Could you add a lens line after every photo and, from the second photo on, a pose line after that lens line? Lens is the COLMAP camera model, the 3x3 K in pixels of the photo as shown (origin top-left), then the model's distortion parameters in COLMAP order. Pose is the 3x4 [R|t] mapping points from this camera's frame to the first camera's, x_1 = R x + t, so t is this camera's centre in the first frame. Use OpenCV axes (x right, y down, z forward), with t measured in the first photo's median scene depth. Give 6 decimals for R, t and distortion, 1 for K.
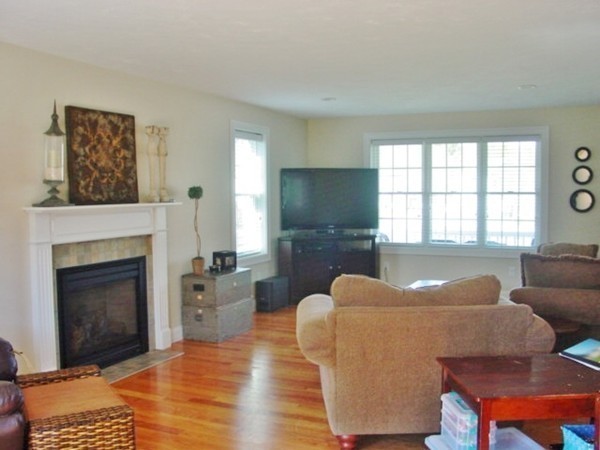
lens RADIAL K [[597.4, 0, 300.0], [0, 597.4, 225.0], [0, 0, 1]] dist [-0.115641, 0.007463]
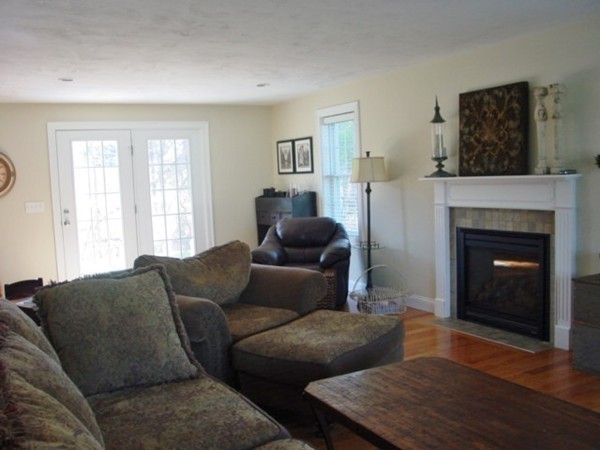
lens RADIAL K [[597.4, 0, 300.0], [0, 597.4, 225.0], [0, 0, 1]] dist [-0.115641, 0.007463]
pose [[-0.598284, 0.101586, -0.794818, 0.740081], [0.005862, 0.992459, 0.122435, -0.080160], [0.801262, 0.068592, -0.594368, 1.374093]]
